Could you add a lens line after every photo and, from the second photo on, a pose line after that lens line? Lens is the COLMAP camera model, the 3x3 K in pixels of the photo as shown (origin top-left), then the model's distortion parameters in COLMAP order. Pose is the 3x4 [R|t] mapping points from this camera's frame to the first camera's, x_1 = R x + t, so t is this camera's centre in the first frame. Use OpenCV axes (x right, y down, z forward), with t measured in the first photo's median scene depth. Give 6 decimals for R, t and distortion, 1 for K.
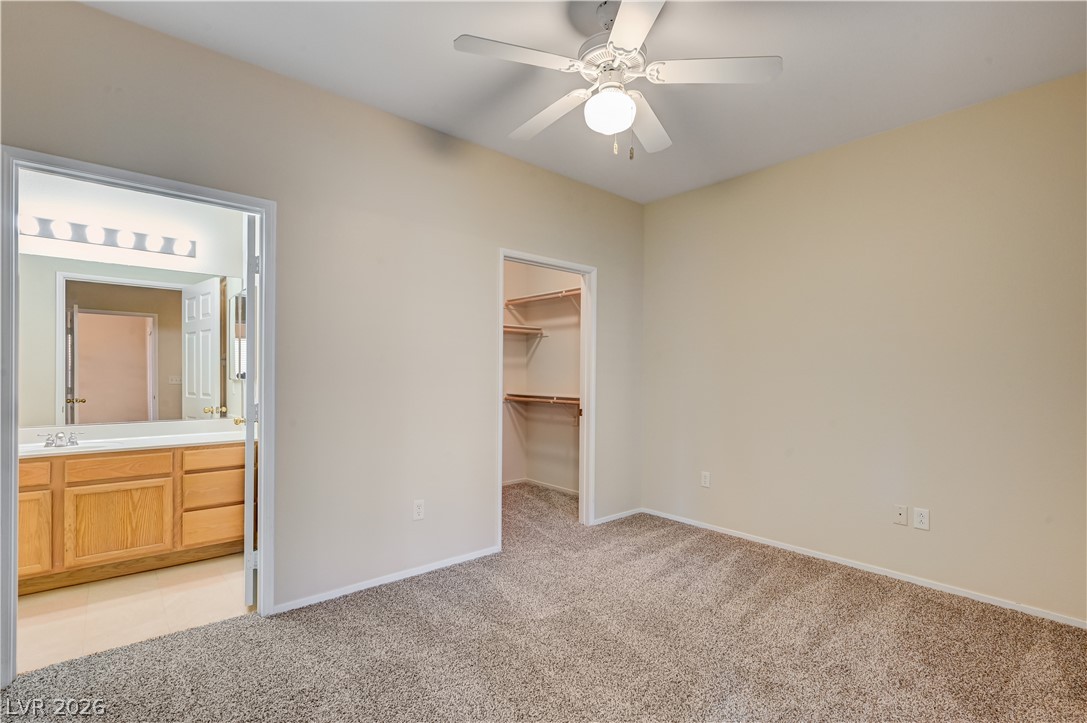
lens RADIAL K [[482.3, 0, 529.4], [0, 482.3, 376.4], [0, 0, 1]] dist [-0.003424, 0.001845]
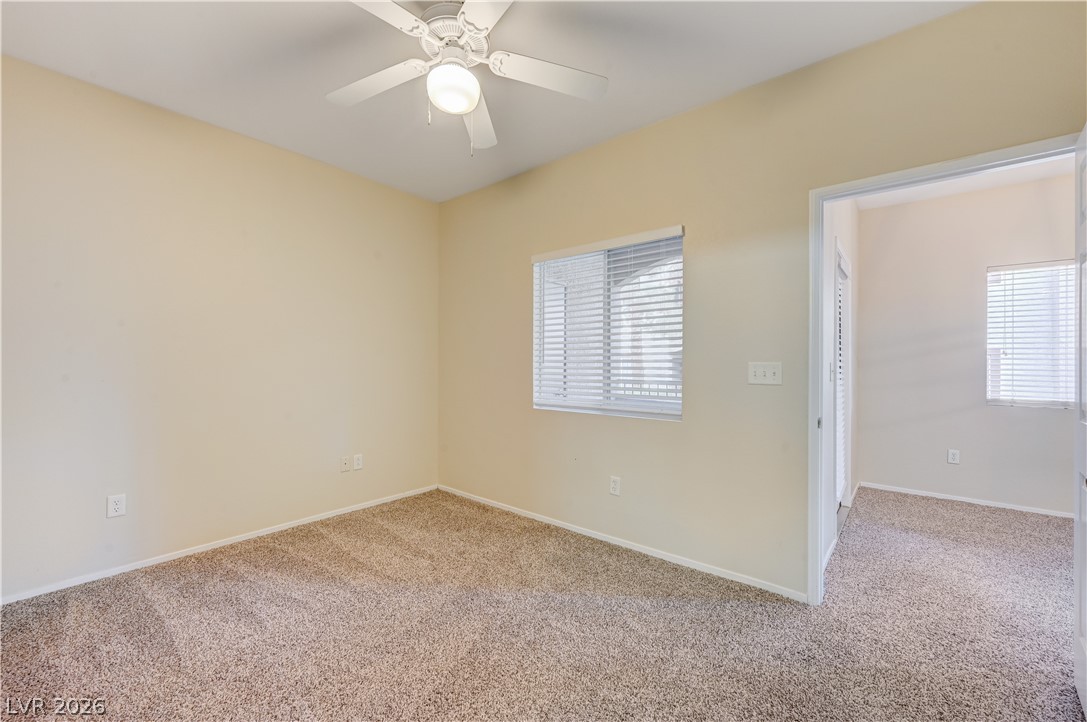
lens RADIAL K [[430.2, 0, 544.5], [0, 430.2, 358.3], [0, 0, 1]] dist [-0.003335, 0.000519]
pose [[-0.164501, 0.000500, 0.986377, -0.469582], [-0.002818, 0.999996, -0.000977, -0.006508], [-0.986373, -0.002940, -0.164499, 0.620738]]
